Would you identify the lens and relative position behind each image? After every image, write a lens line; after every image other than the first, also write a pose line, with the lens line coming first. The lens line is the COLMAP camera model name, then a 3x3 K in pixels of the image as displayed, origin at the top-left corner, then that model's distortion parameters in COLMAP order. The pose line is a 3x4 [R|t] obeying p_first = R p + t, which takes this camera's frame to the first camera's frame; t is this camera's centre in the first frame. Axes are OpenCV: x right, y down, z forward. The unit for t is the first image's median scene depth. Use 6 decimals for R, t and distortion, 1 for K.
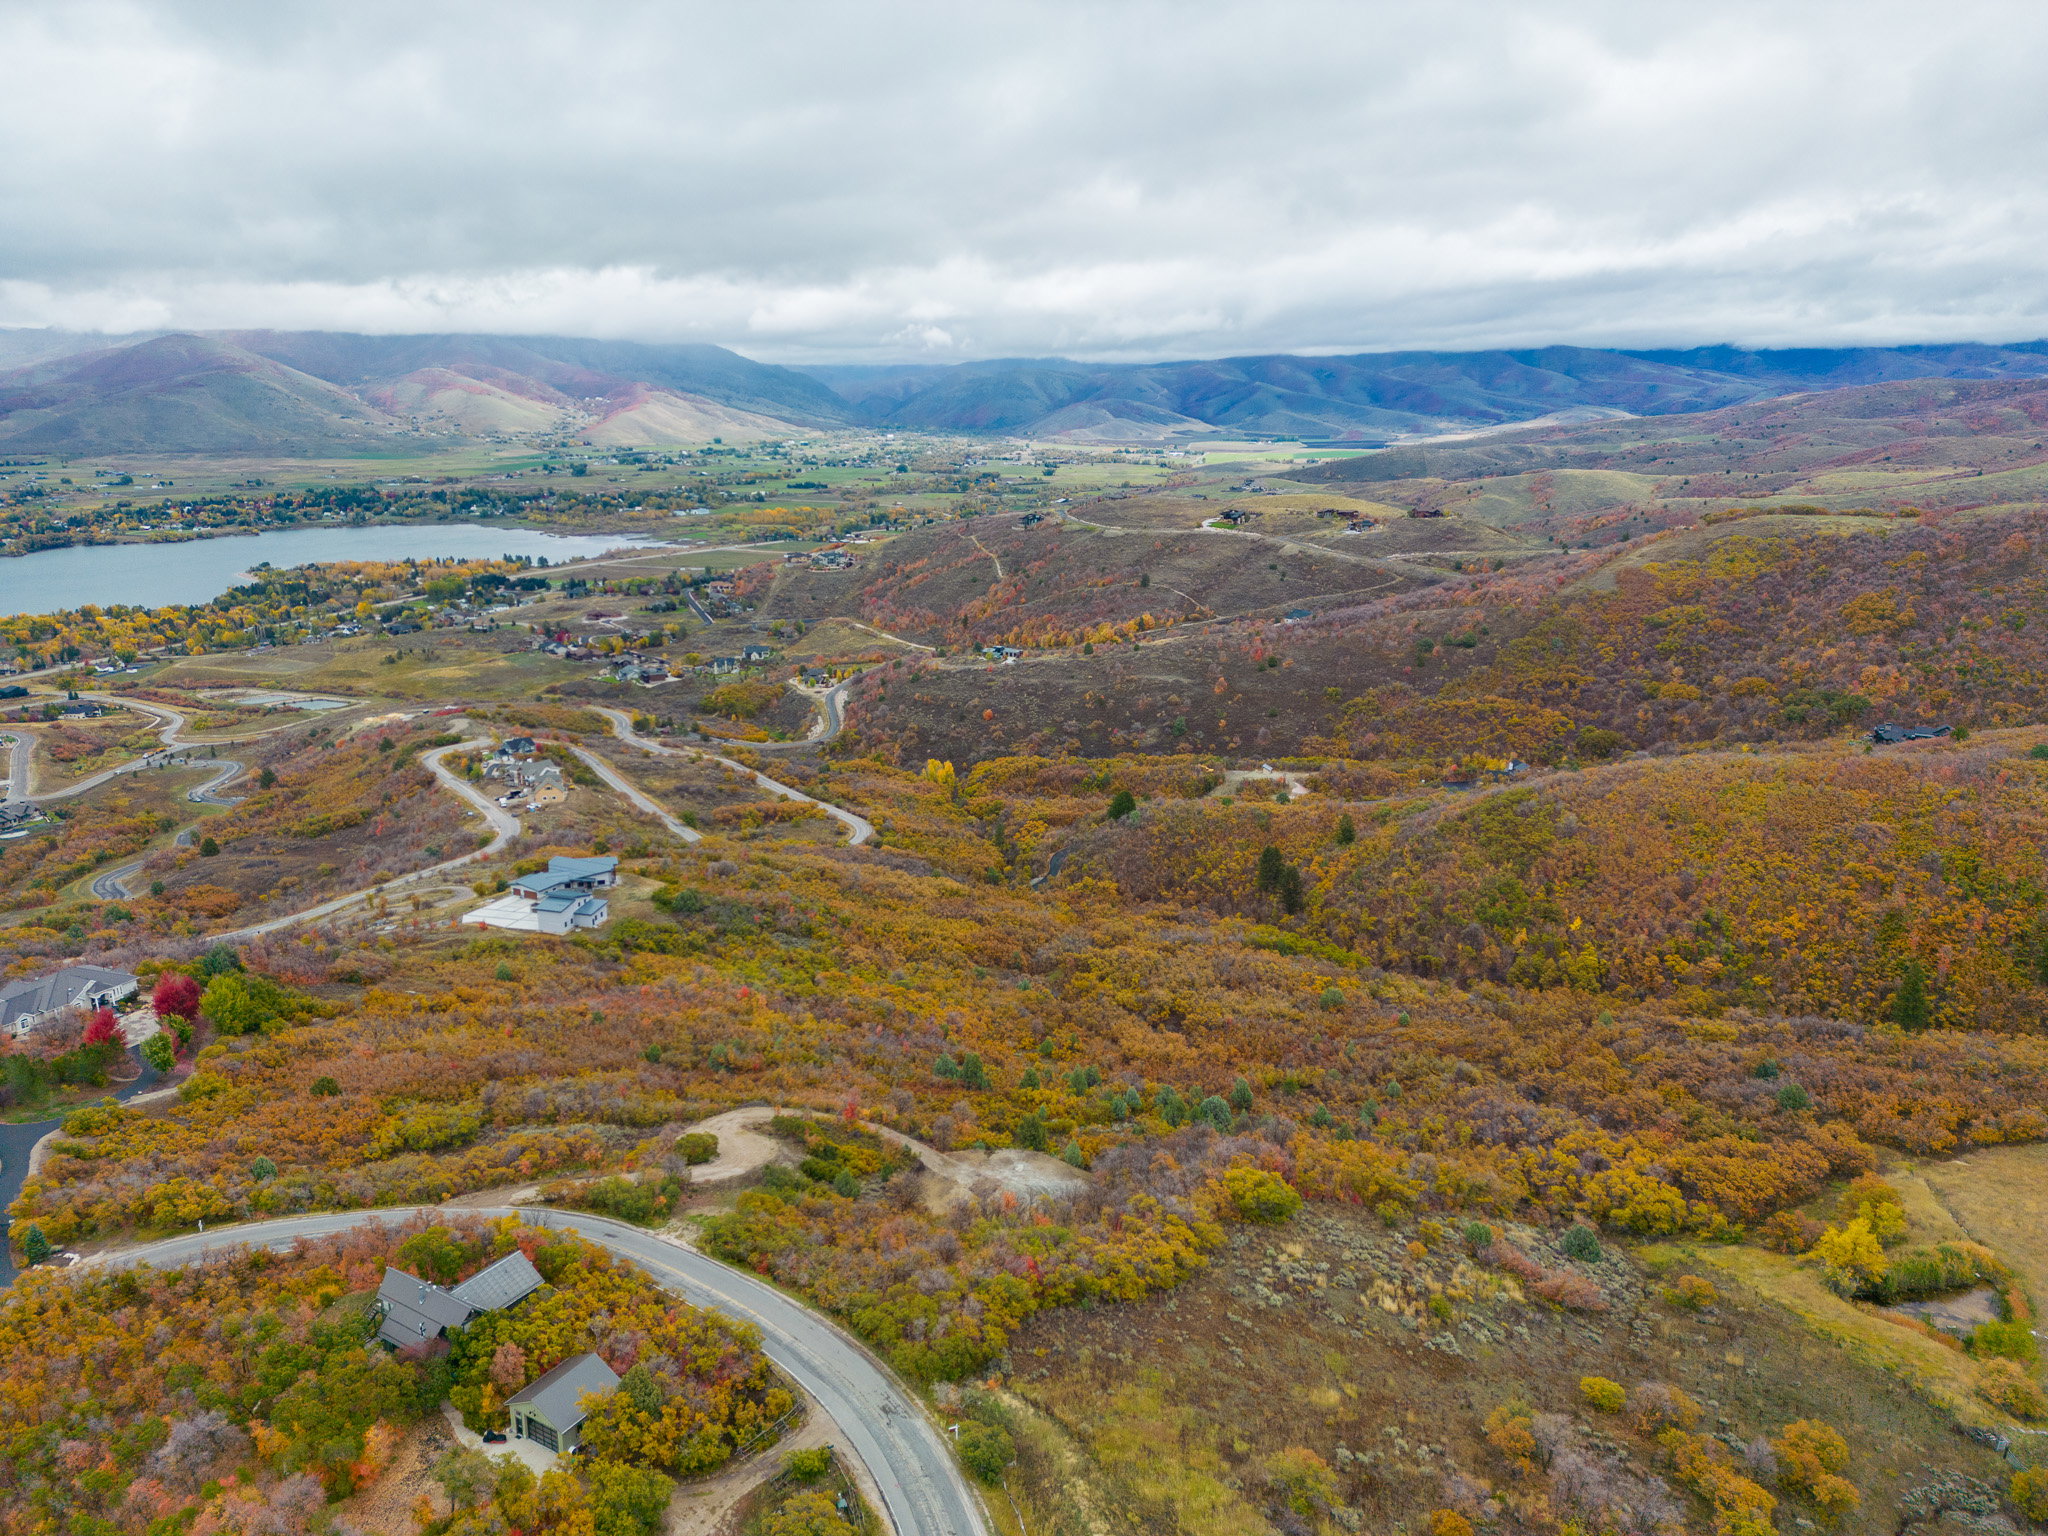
lens RADIAL K [[1411.7, 0, 1030.3], [0, 1411.7, 773.2], [0, 0, 1]] dist [0.096950, -0.096046]
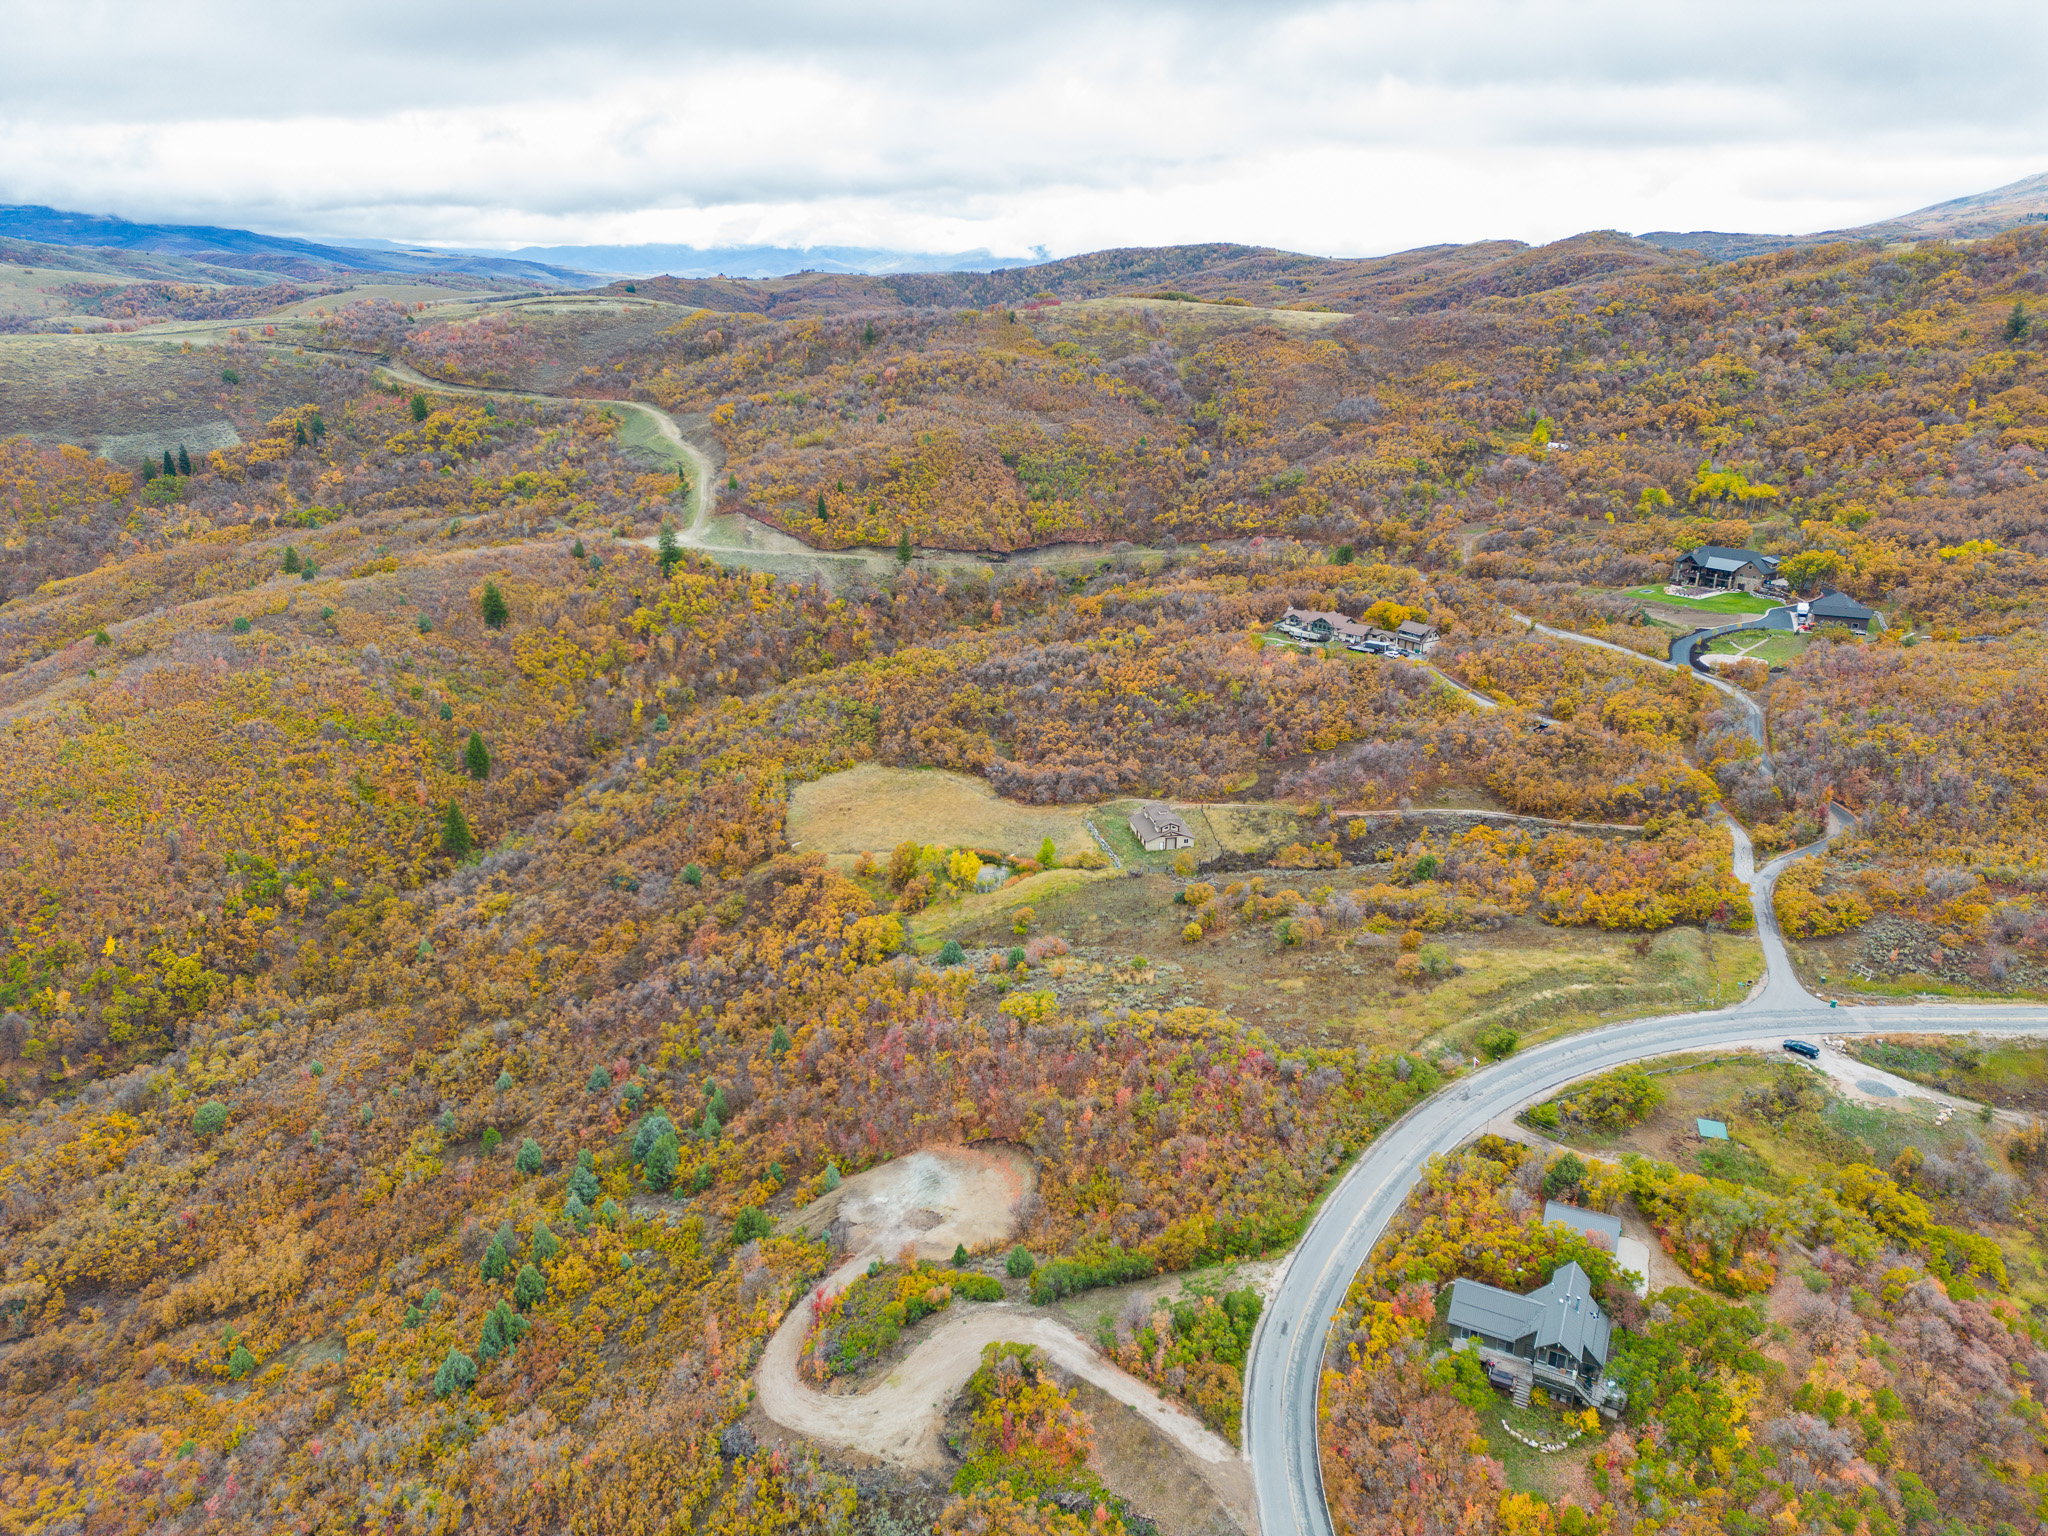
lens RADIAL K [[1411.7, 0, 1028.6], [0, 1411.7, 768.3], [0, 0, 1]] dist [0.096950, -0.096046]
pose [[-0.106578, -0.330529, 0.937759, -0.201633], [0.248174, 0.904438, 0.346990, -0.068899], [-0.962835, 0.269709, -0.014365, 0.217393]]
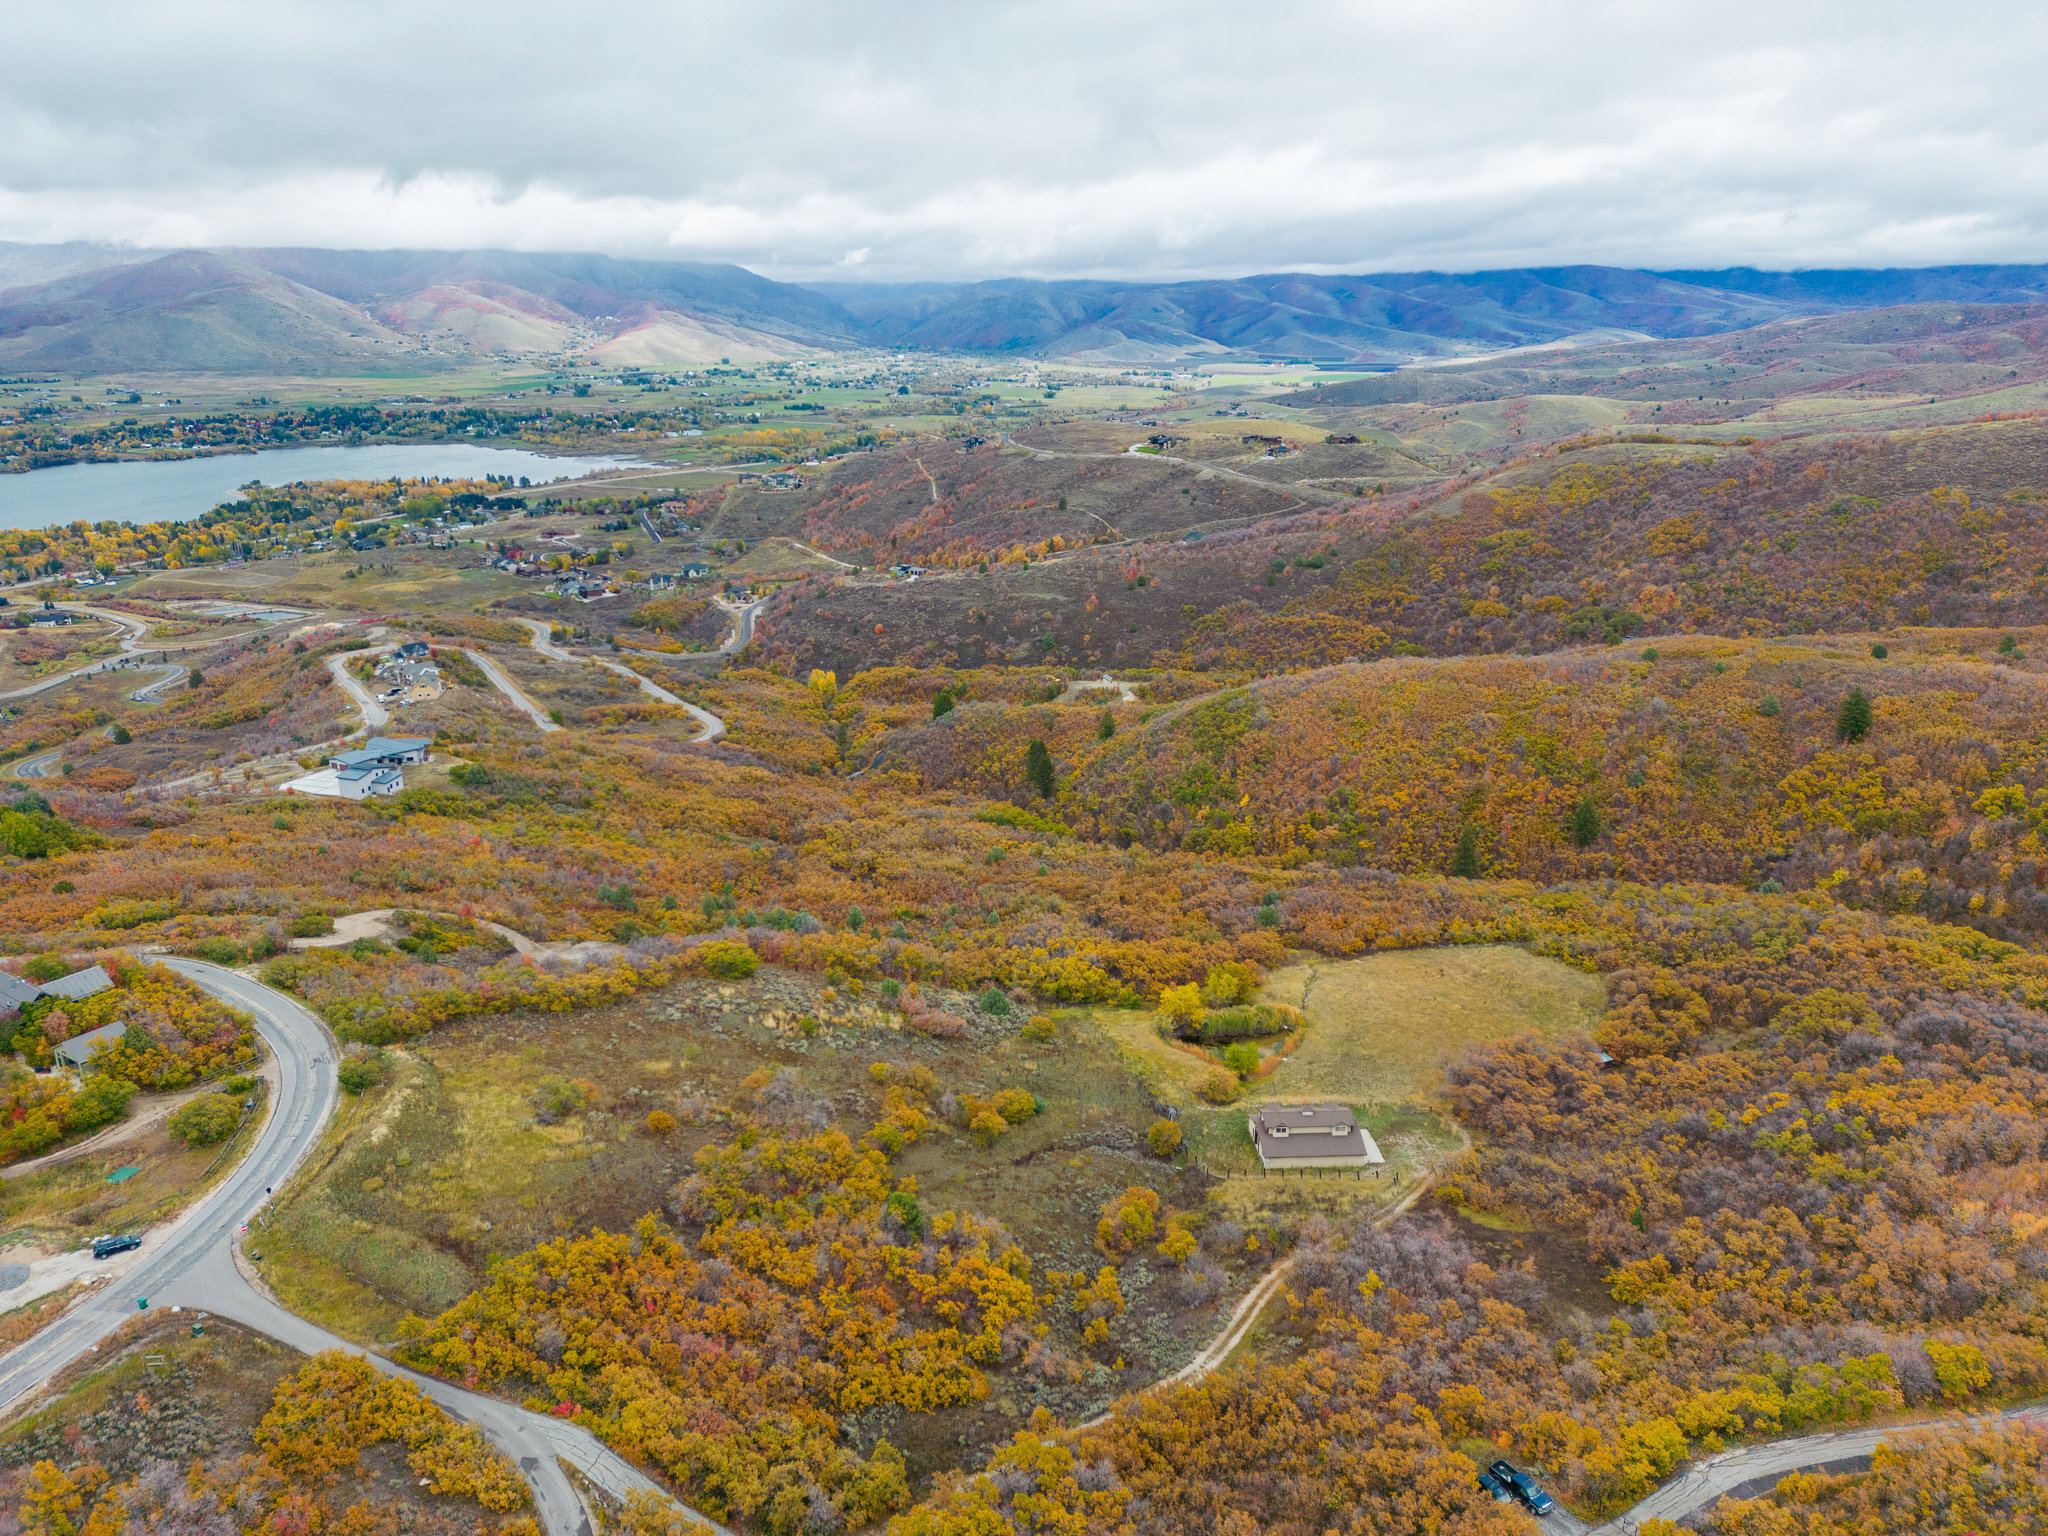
lens RADIAL K [[1411.7, 0, 1029.7], [0, 1411.7, 773.3], [0, 0, 1]] dist [0.096950, -0.096046]
pose [[0.999801, 0.009302, -0.017665, 0.105308], [-0.008377, 0.998624, 0.051759, 0.011506], [0.018123, -0.051601, 0.998503, -0.070686]]
